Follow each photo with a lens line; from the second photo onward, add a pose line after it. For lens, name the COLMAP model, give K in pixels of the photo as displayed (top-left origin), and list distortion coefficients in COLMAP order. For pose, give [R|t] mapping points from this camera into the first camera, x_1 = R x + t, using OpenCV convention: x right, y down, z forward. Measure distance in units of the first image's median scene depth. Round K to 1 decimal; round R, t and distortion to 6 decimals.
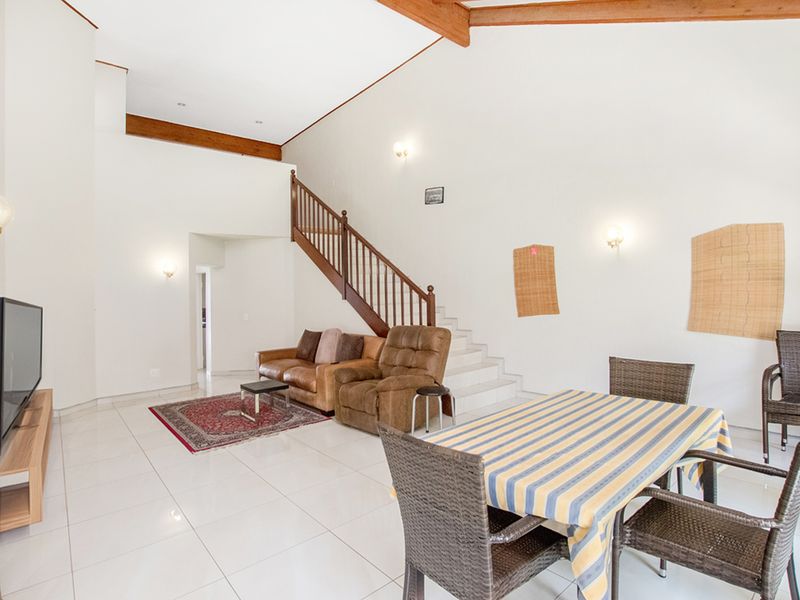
lens RADIAL K [[426.7, 0, 407.4], [0, 426.7, 296.0], [0, 0, 1]] dist [-0.026116, 0.000888]
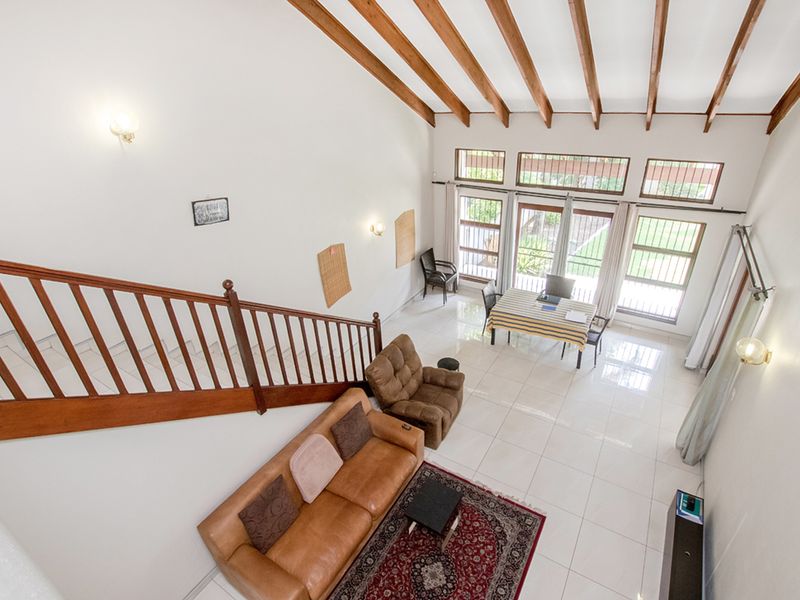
lens RADIAL K [[426.7, 0, 402.3], [0, 426.7, 303.7], [0, 0, 1]] dist [-0.026116, 0.000888]
pose [[-0.315407, -0.410122, 0.855756, -0.814222], [0.037889, 0.895625, 0.443194, -0.480951], [-0.948200, 0.172210, -0.266947, 1.136660]]
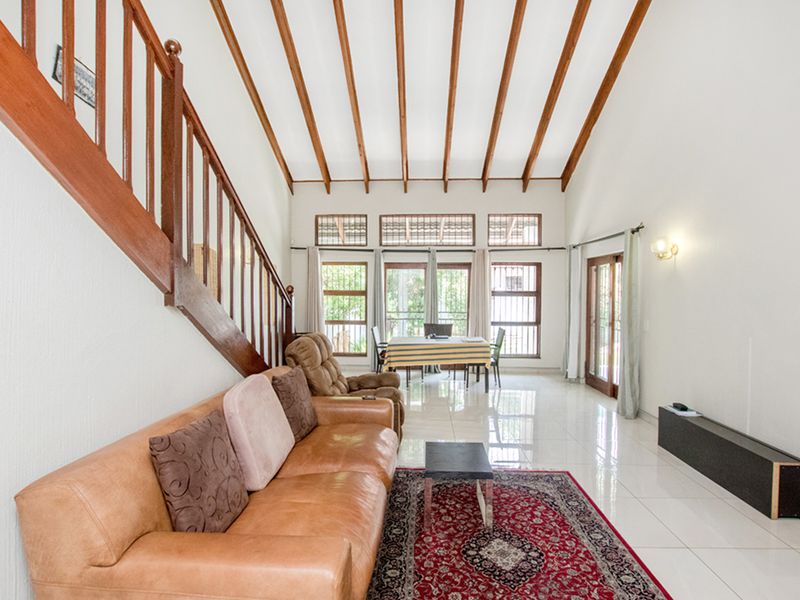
lens RADIAL K [[426.7, 0, 414.5], [0, 426.7, 306.8], [0, 0, 1]] dist [-0.026116, 0.000888]
pose [[-0.749271, 0.009781, 0.662191, -0.620307], [0.016251, 0.999861, 0.003619, 0.011920], [-0.662064, 0.013472, -0.749326, 1.354254]]
